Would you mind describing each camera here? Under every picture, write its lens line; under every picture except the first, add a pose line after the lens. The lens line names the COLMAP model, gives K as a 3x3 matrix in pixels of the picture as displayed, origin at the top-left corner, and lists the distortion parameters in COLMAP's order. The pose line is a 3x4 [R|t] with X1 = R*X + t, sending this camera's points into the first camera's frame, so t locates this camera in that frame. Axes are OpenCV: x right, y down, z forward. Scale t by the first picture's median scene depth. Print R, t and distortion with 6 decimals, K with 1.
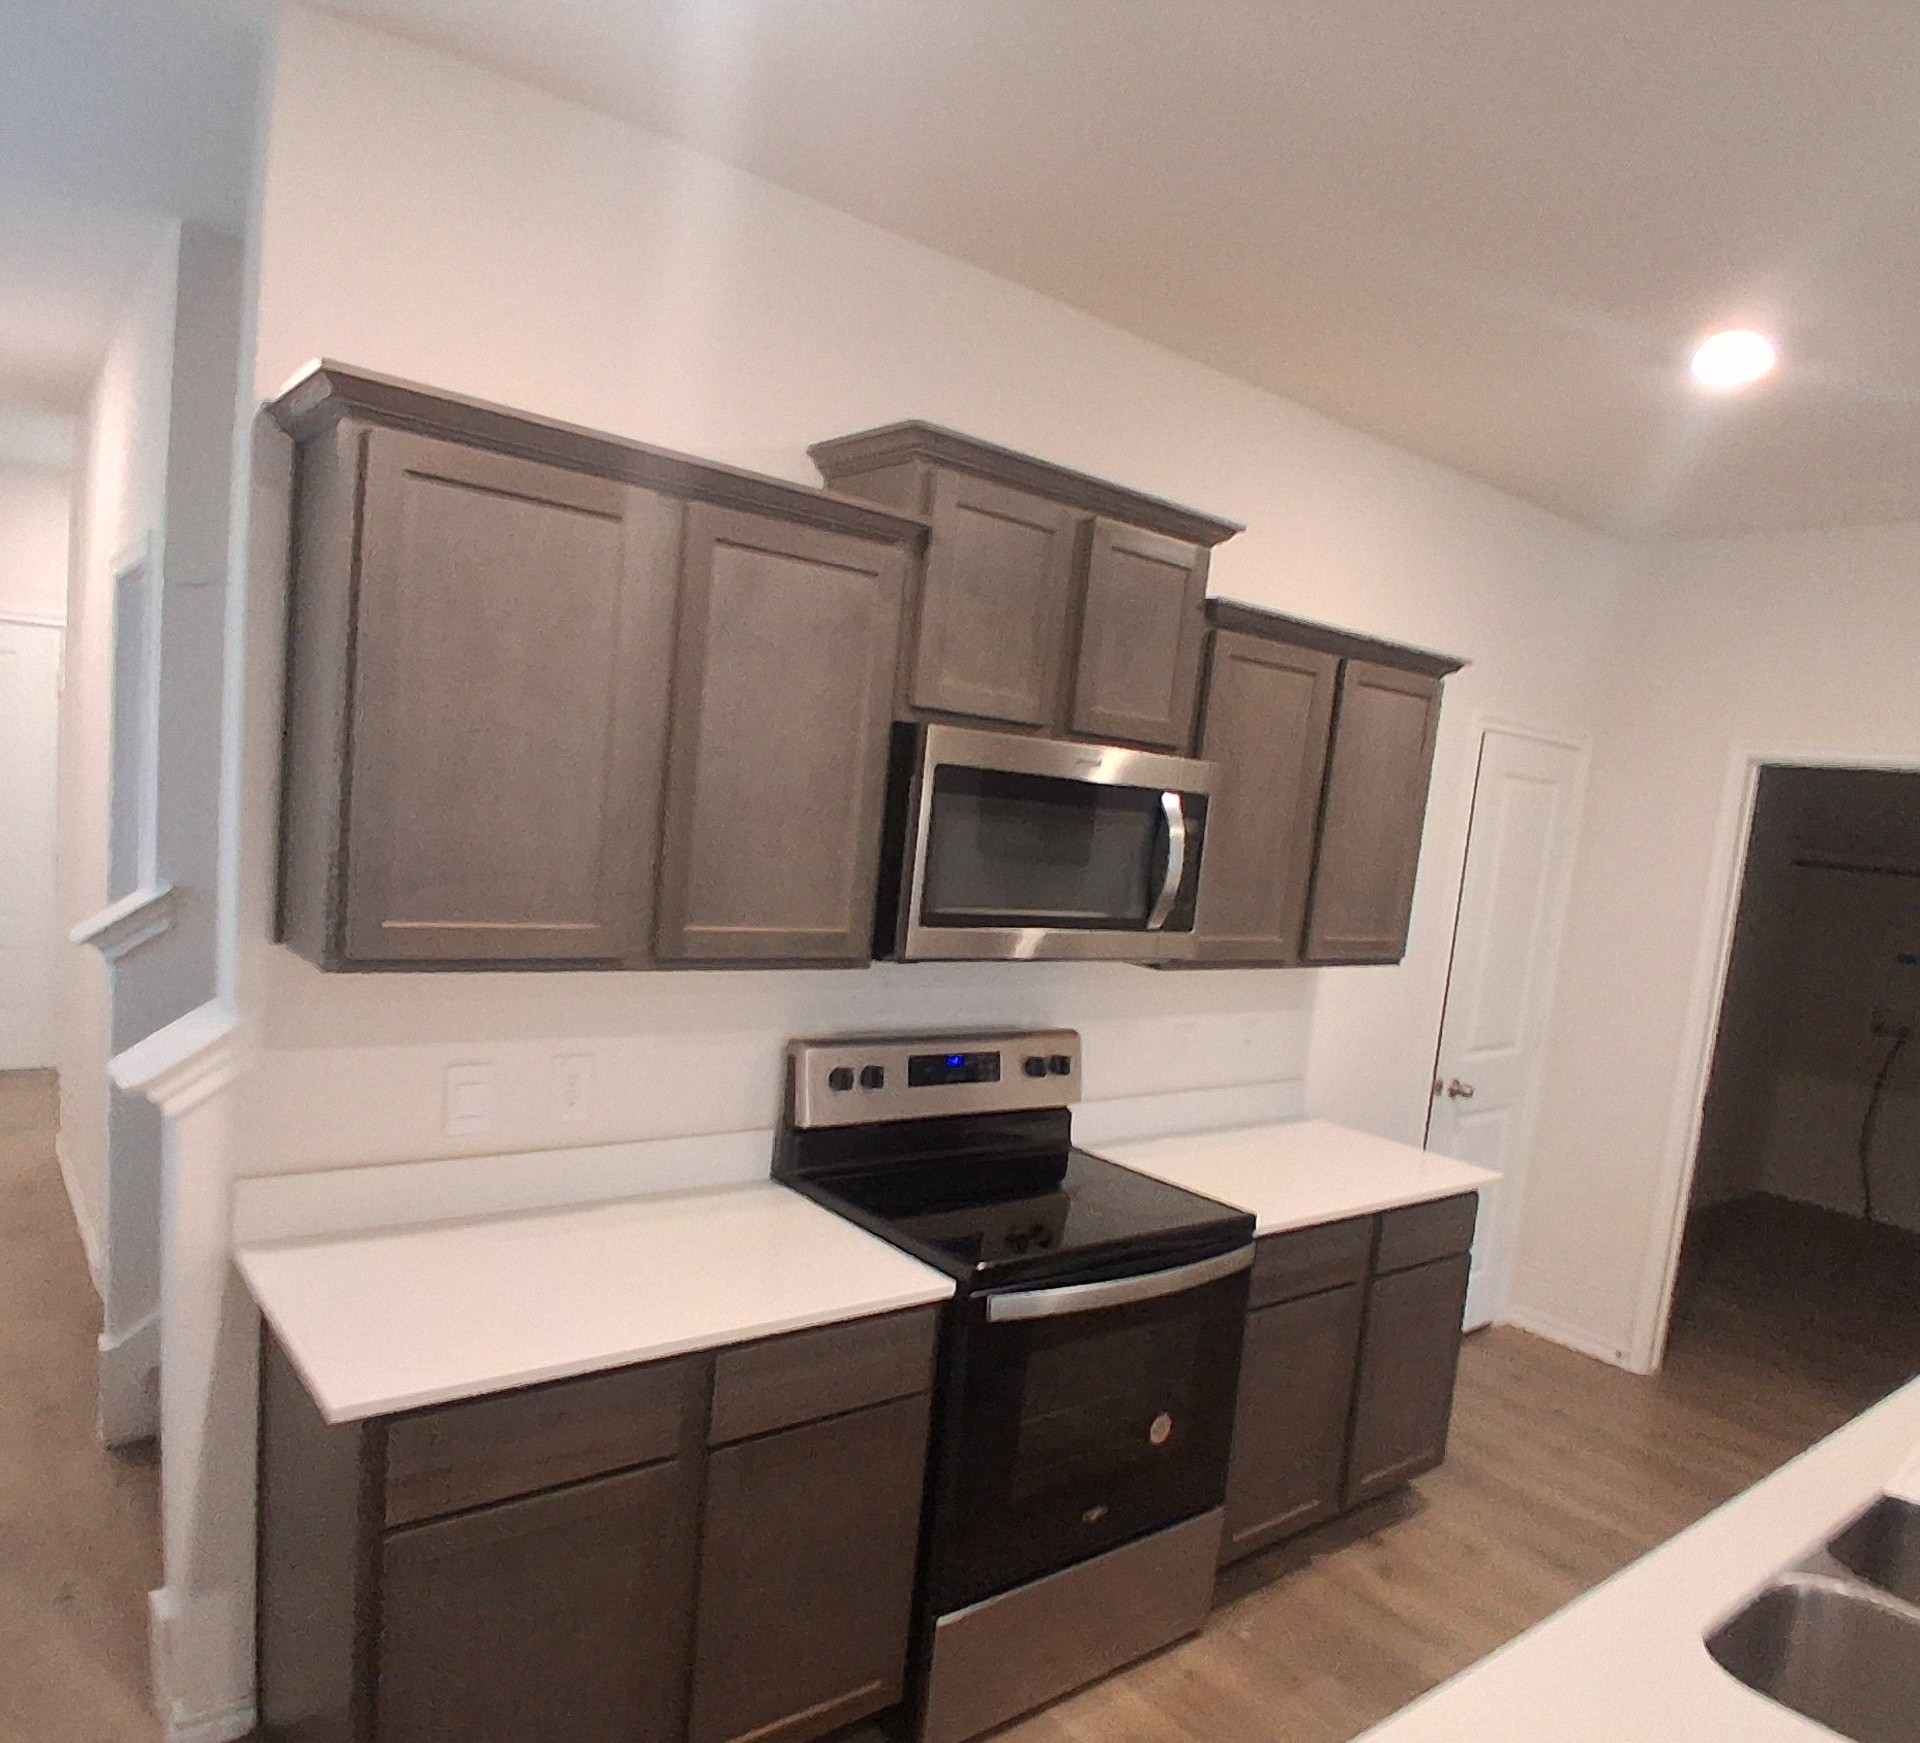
lens RADIAL K [[1282.5, 0, 963.9], [0, 1282.5, 954.3], [0, 0, 1]] dist [0.038453, -0.071555]
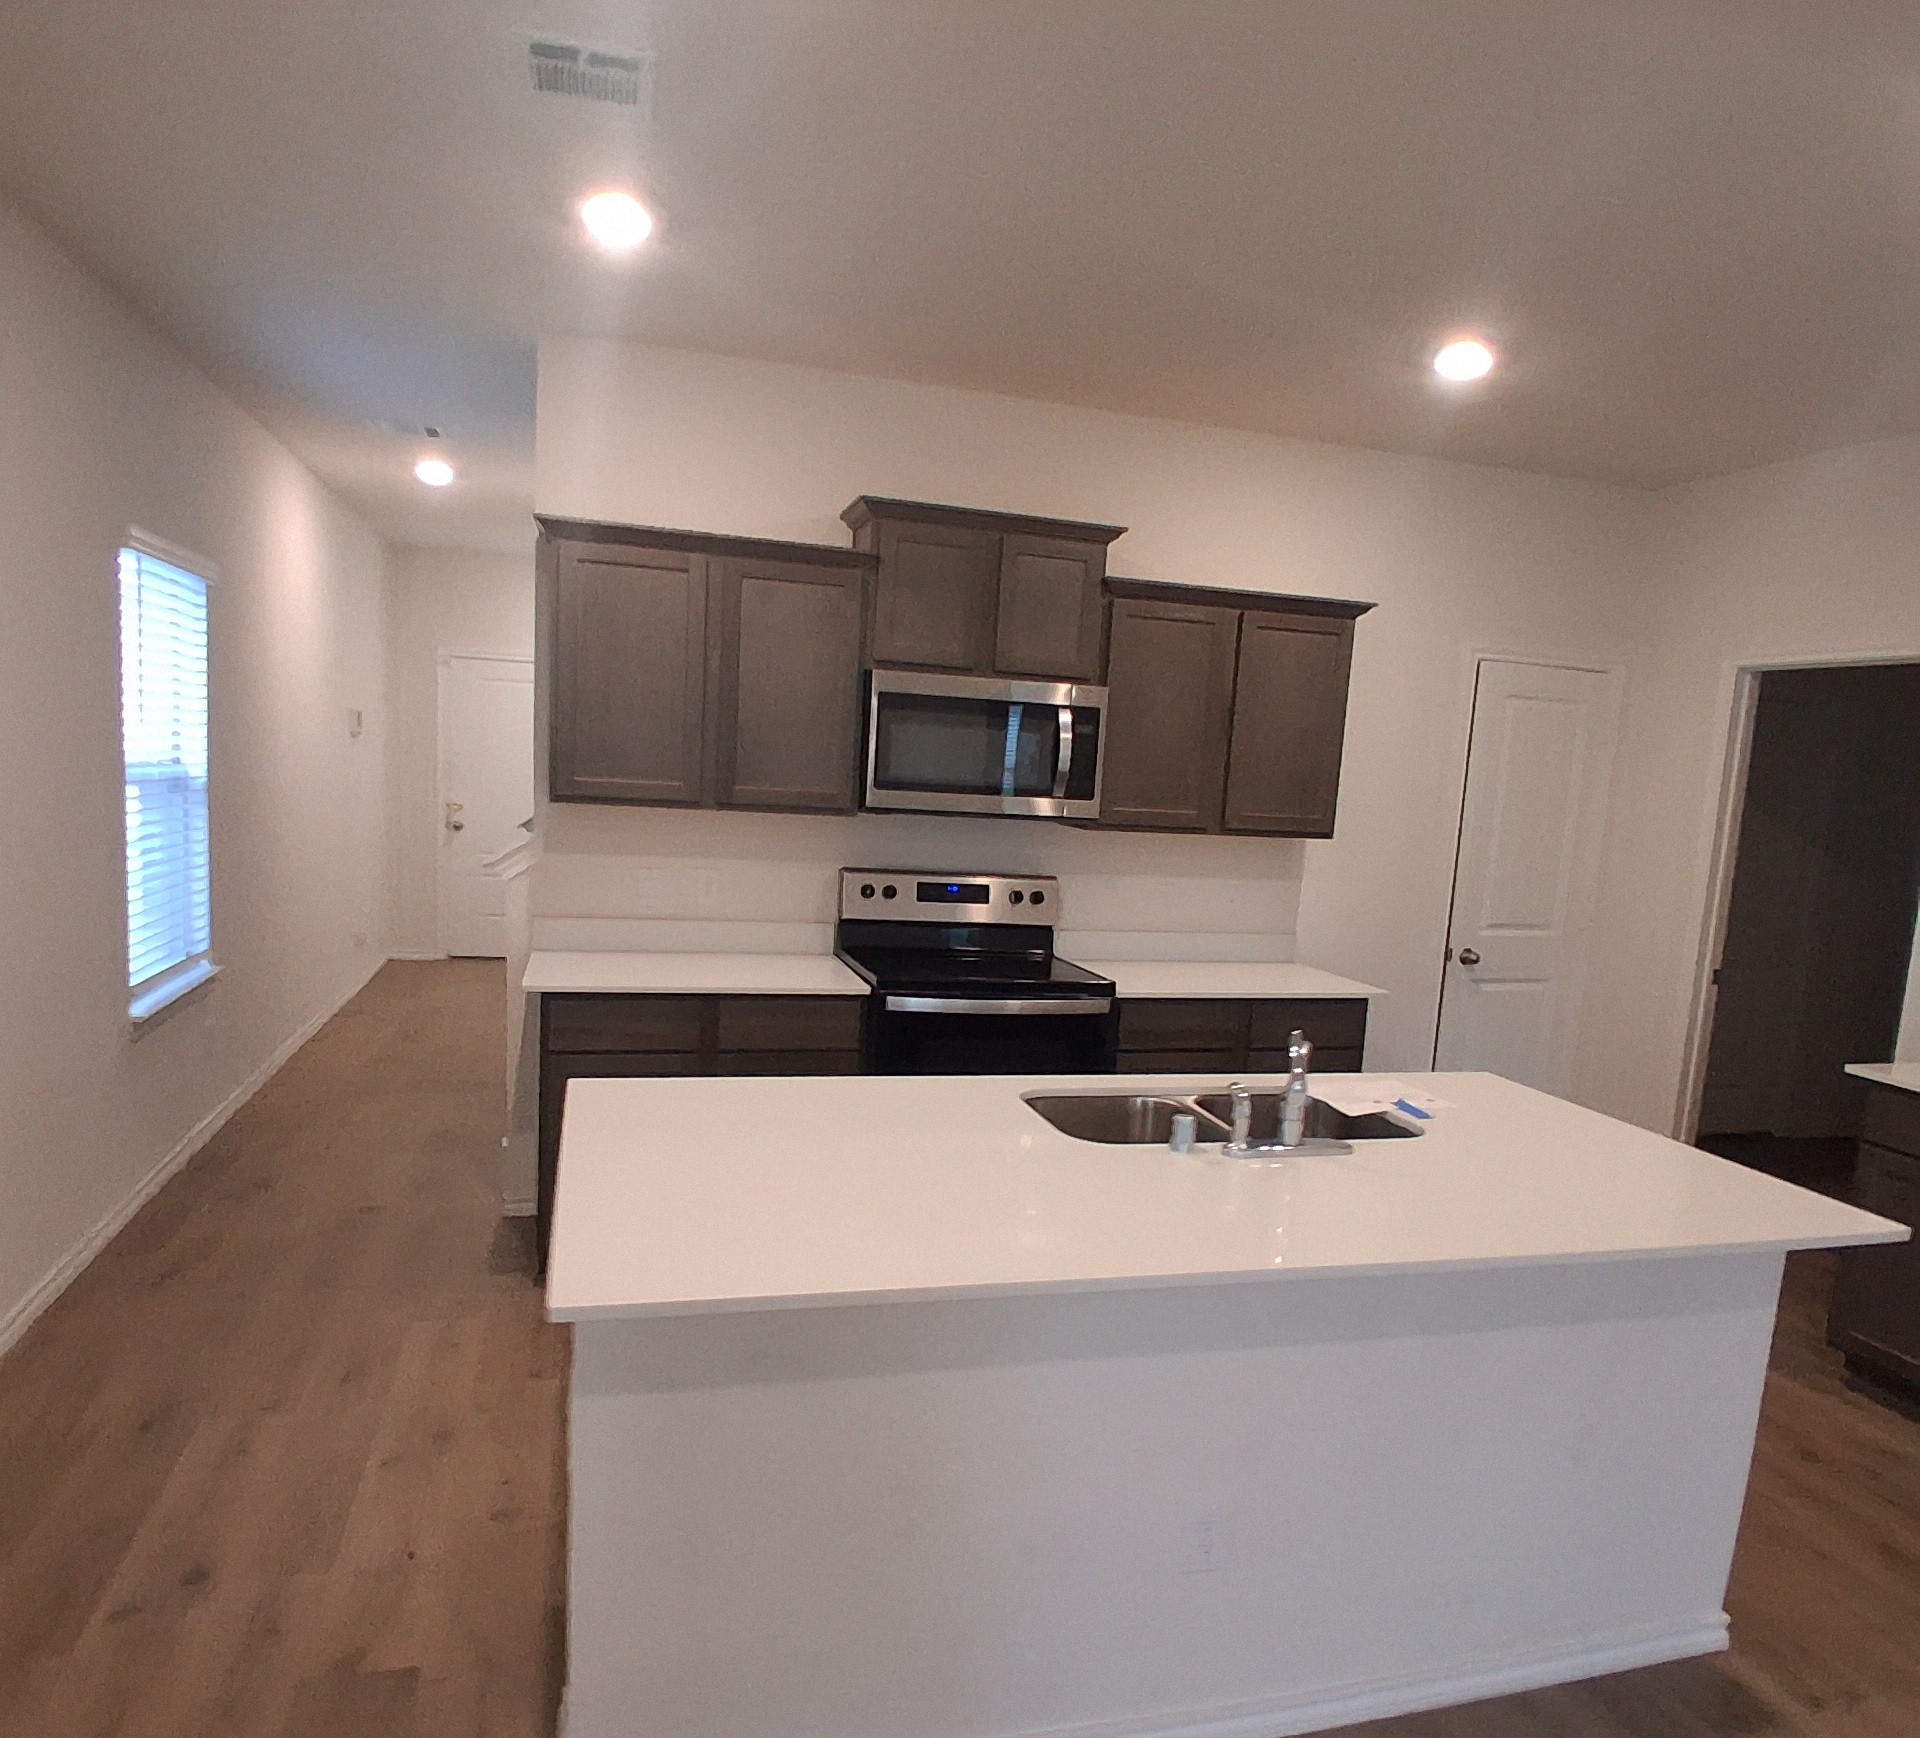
lens RADIAL K [[1282.5, 0, 963.9], [0, 1282.5, 951.8], [0, 0, 1]] dist [0.038453, -0.071555]
pose [[0.927157, 0.024002, -0.373904, 0.612711], [-0.020637, 0.999703, 0.013000, 0.145283], [0.374105, -0.004337, 0.927376, -0.461284]]
